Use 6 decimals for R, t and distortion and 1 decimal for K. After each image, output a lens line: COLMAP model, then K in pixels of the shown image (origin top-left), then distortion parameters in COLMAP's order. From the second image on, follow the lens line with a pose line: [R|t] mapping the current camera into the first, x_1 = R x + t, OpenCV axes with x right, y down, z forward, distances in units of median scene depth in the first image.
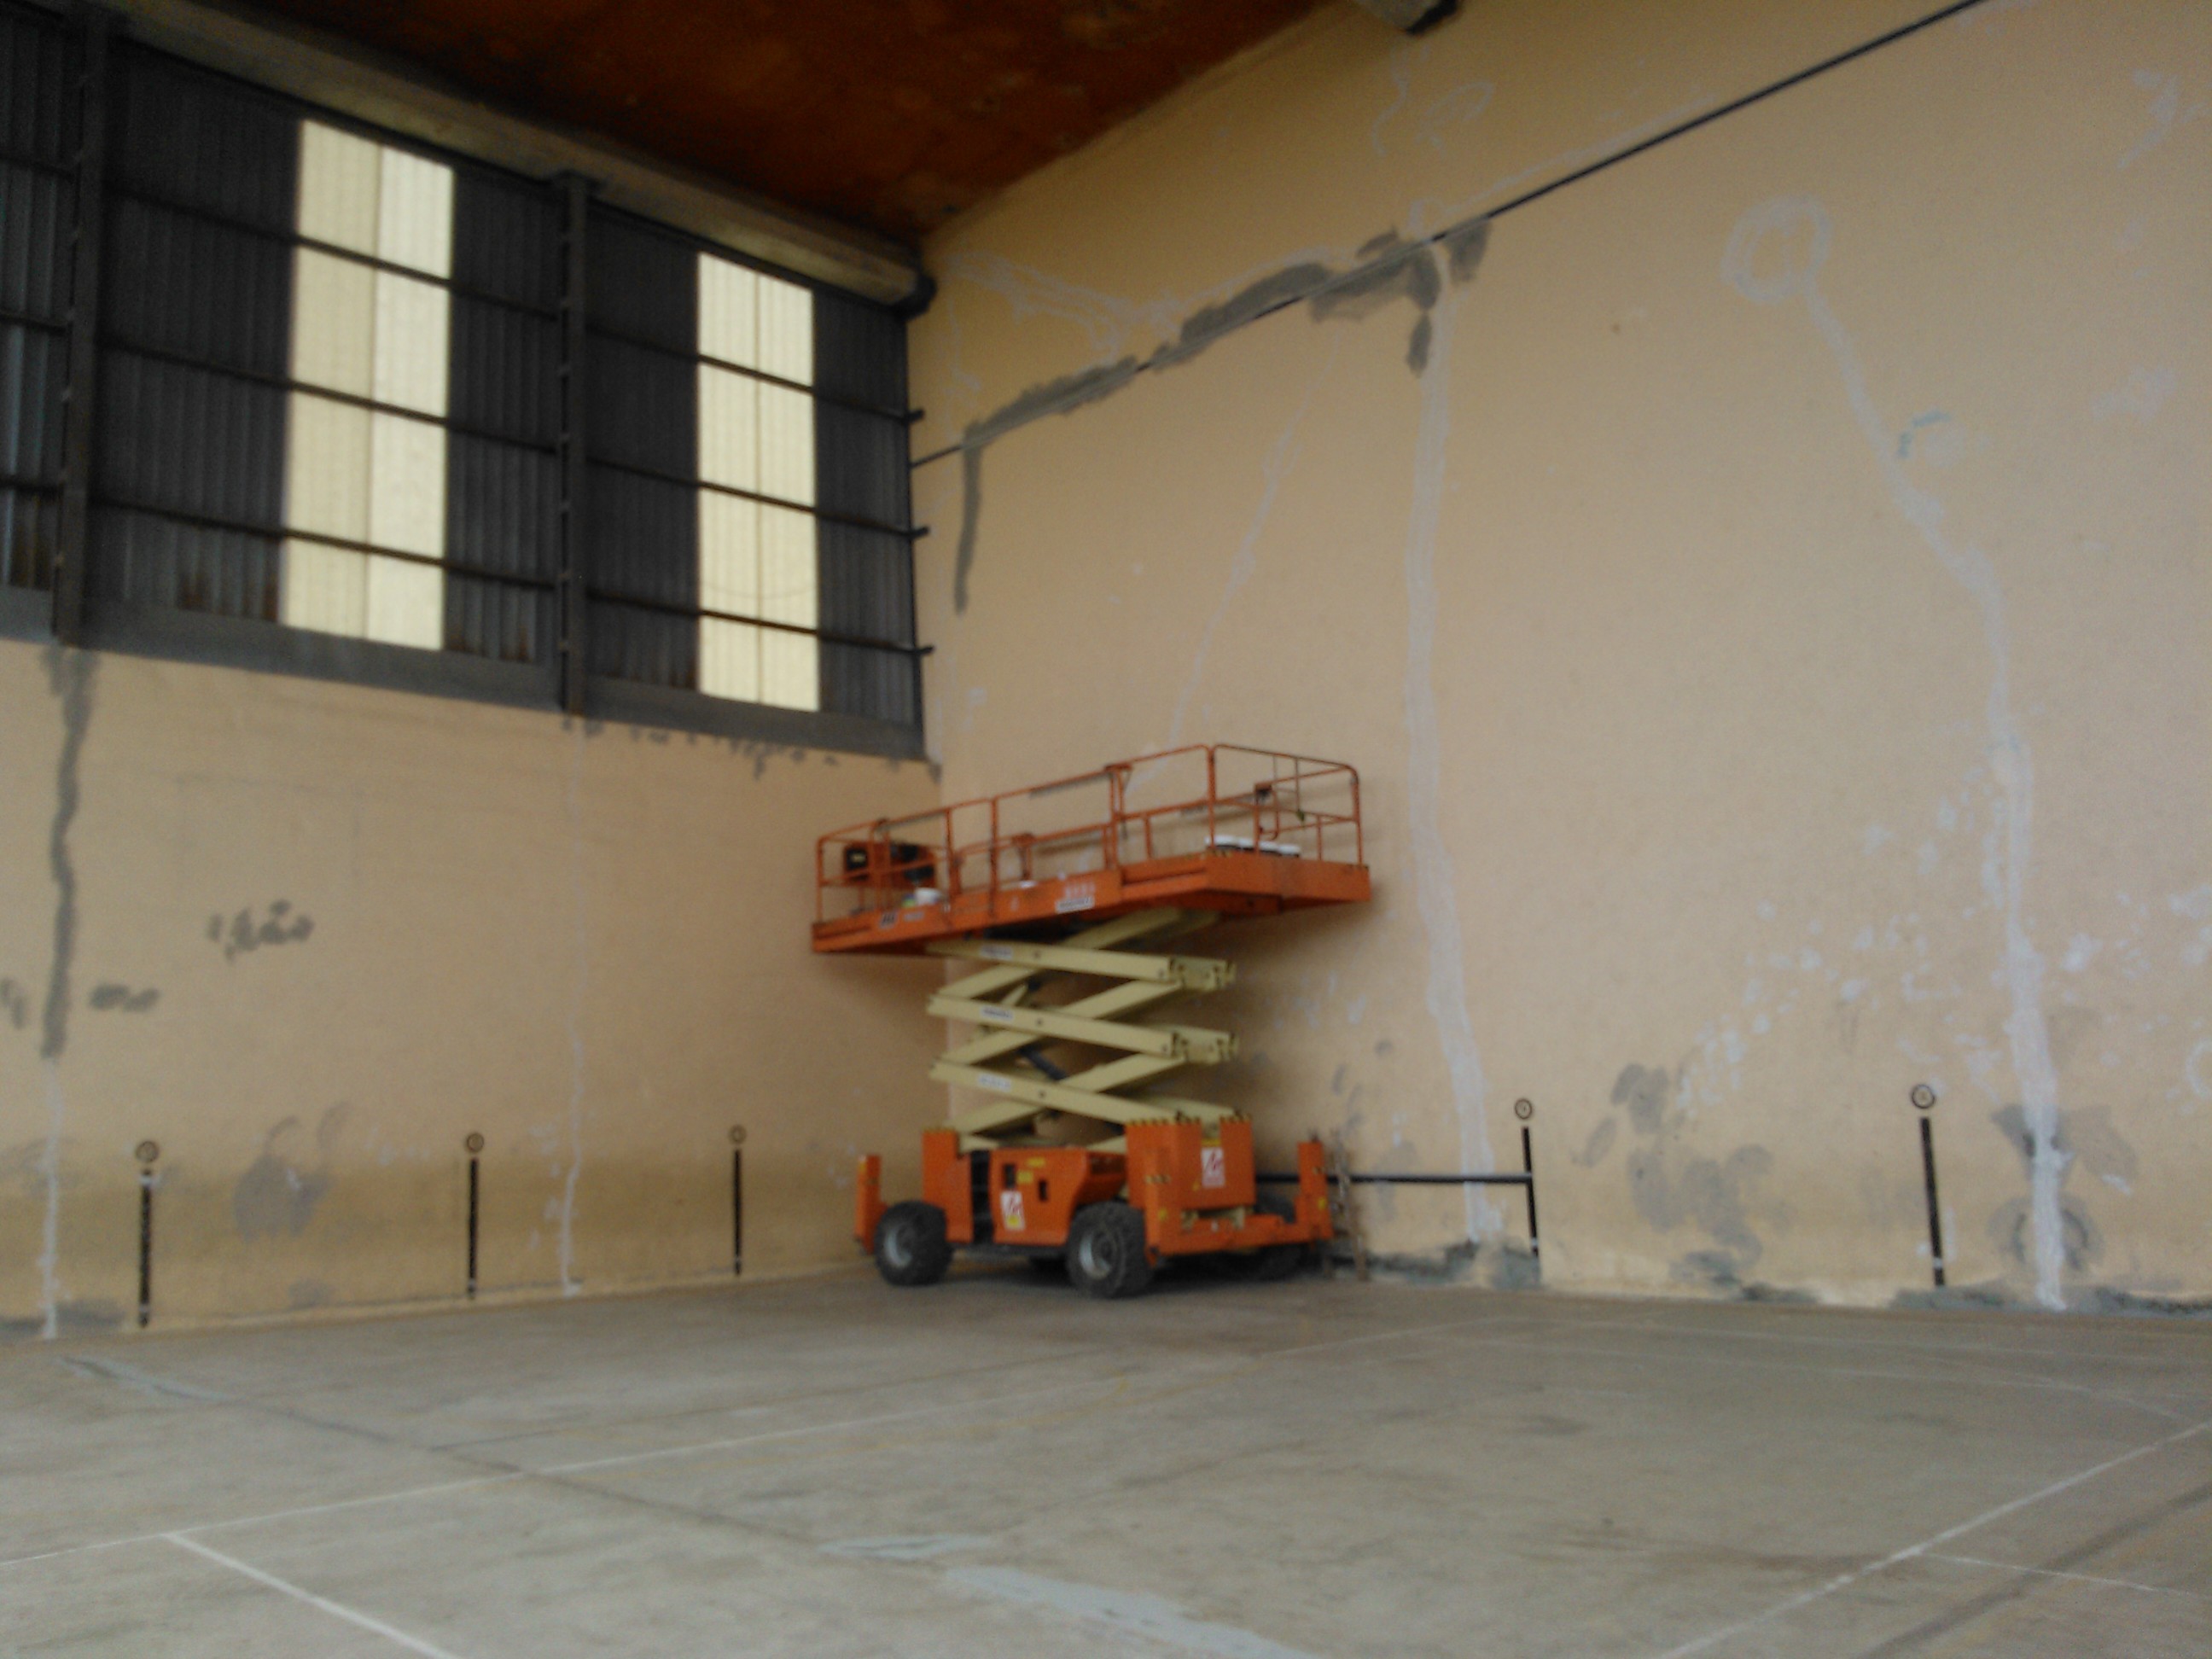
lens RADIAL K [[1874.3, 0, 1090.3], [0, 1874.3, 834.7], [0, 0, 1]] dist [0.087735, -0.261267]
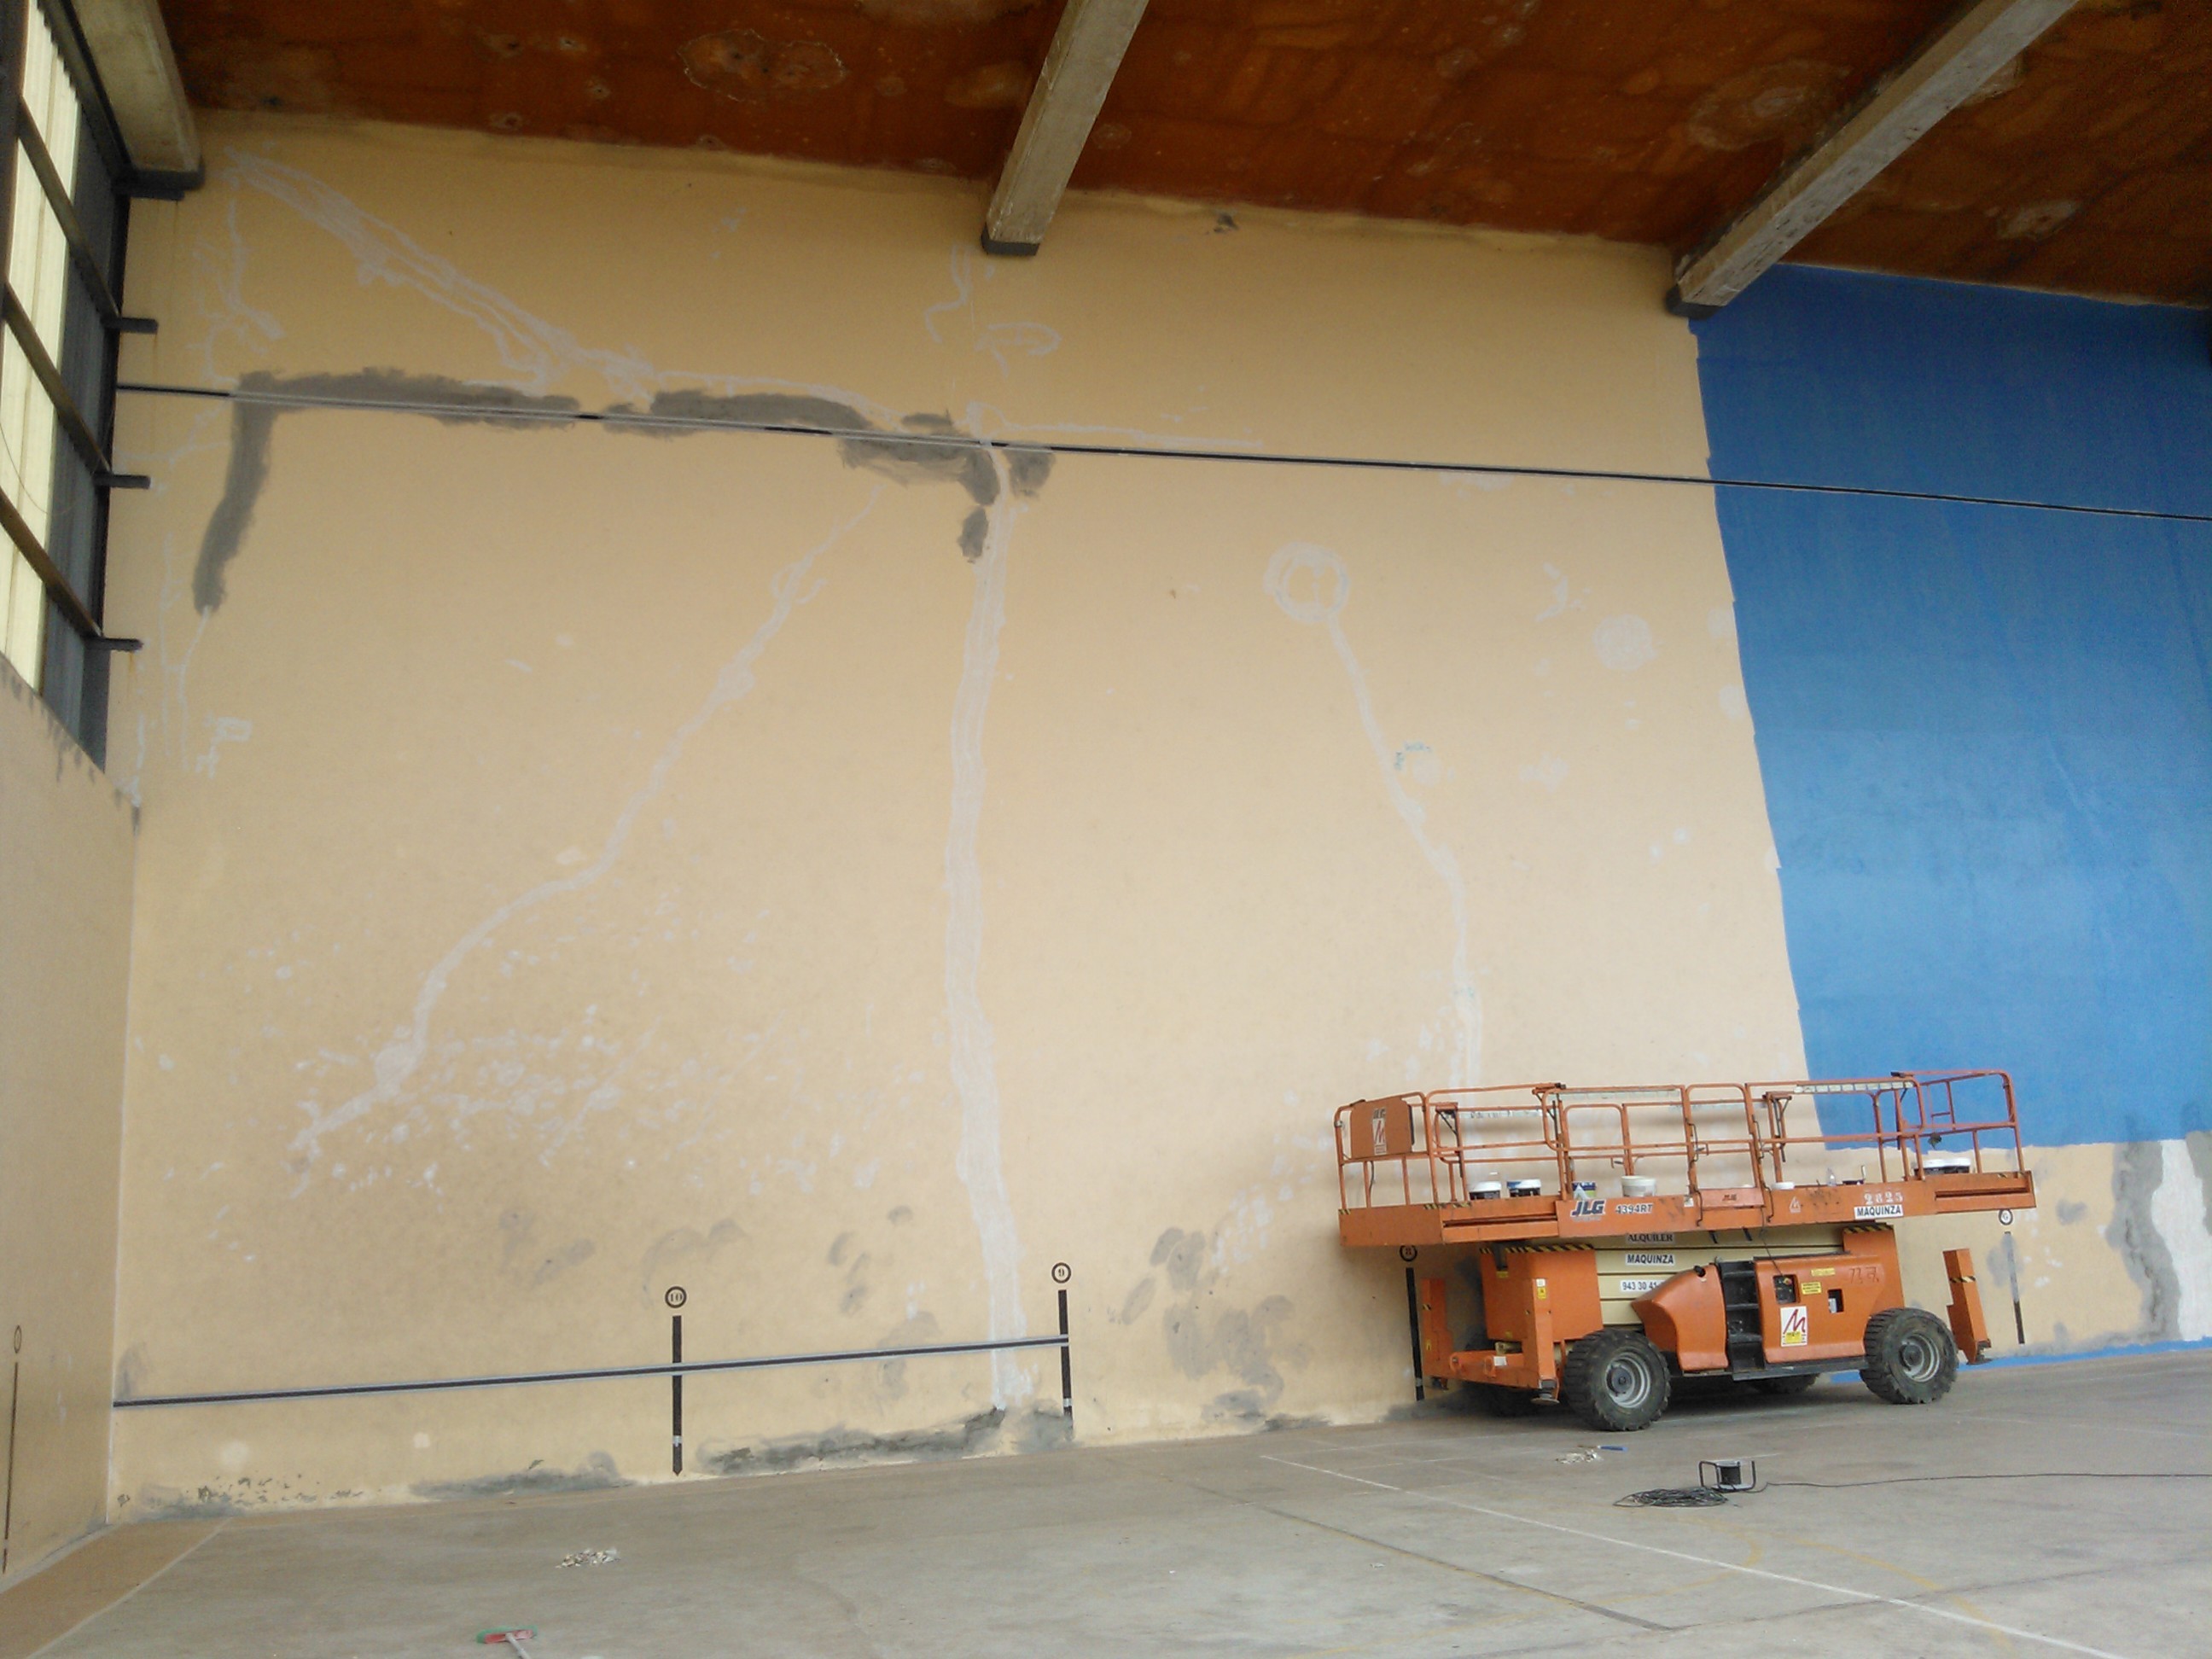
lens RADIAL K [[1899.1, 0, 1107.1], [0, 1899.1, 824.1], [0, 0, 1]] dist [0.093297, -0.253050]
pose [[0.469155, 0.197205, 0.860816, -0.730443], [-0.090709, 0.980354, -0.175152, 0.084464], [-0.878445, 0.004090, 0.477826, 0.468388]]
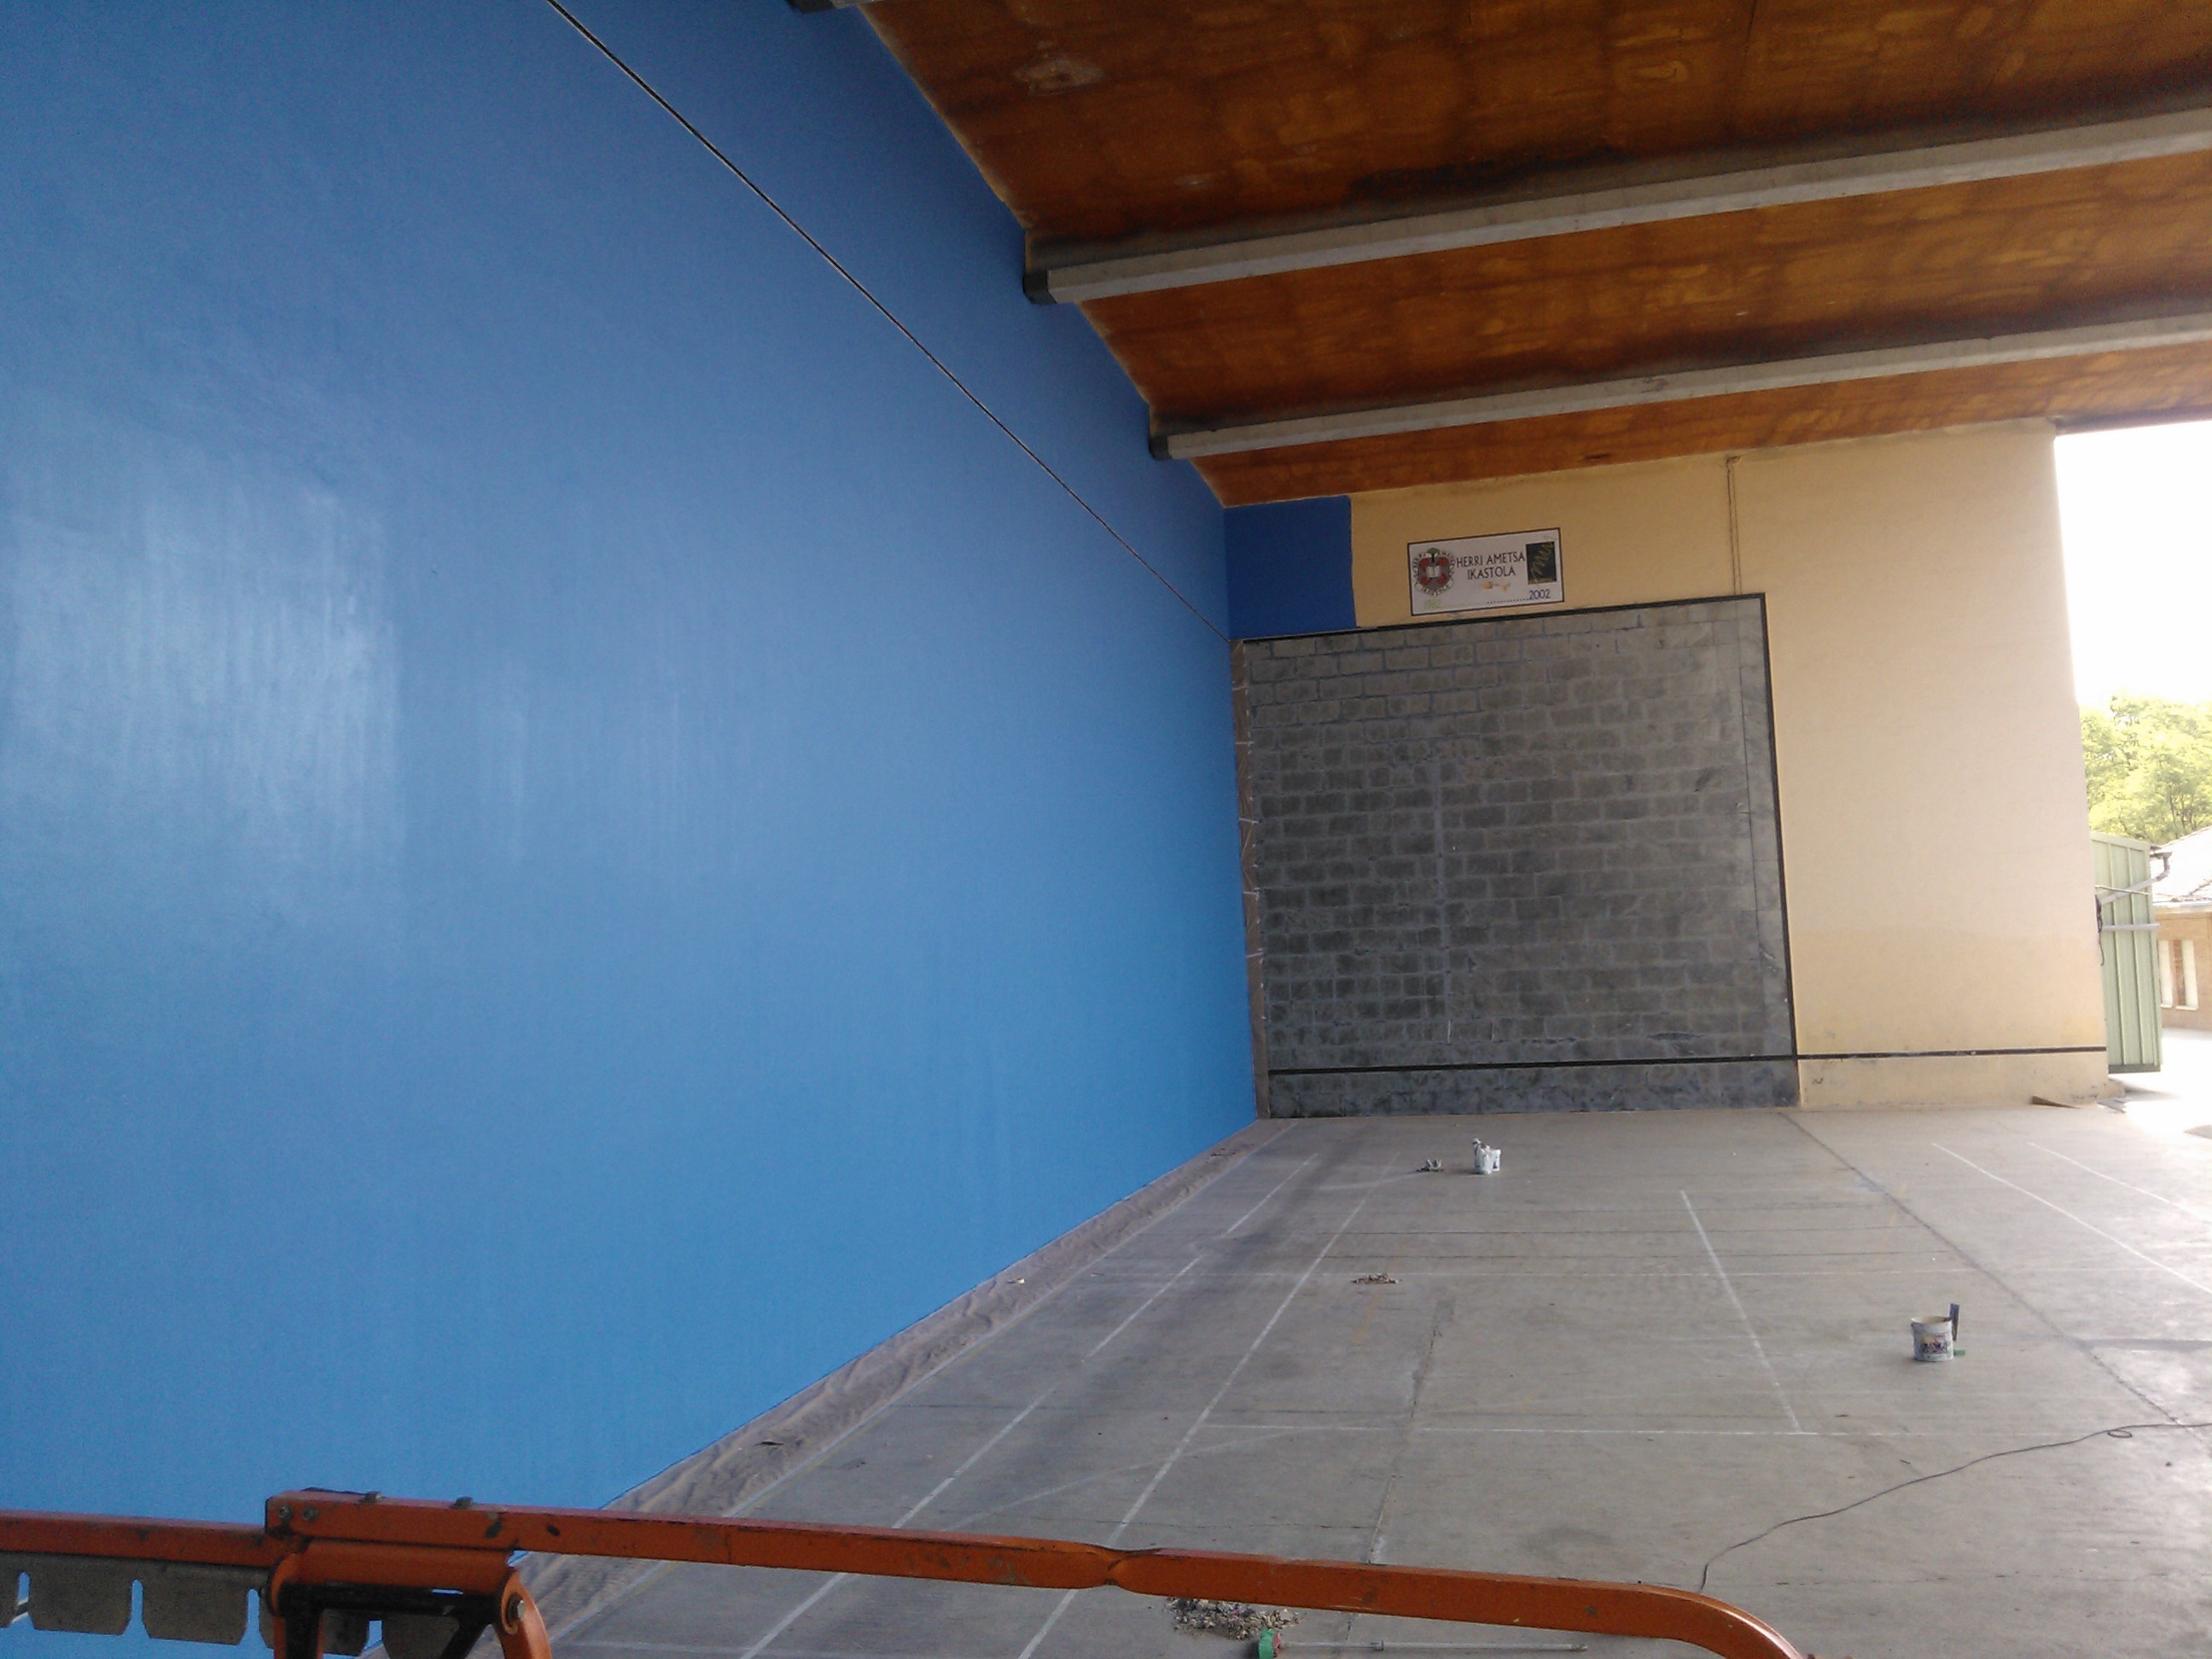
lens RADIAL K [[1883.5, 0, 1084.8], [0, 1883.5, 837.7], [0, 0, 1]] dist [0.088451, -0.288977]
pose [[-0.536320, 0.109334, 0.836904, -0.336462], [-0.065601, 0.983175, -0.170482, 0.063370], [-0.841462, -0.146335, -0.520123, 1.071065]]
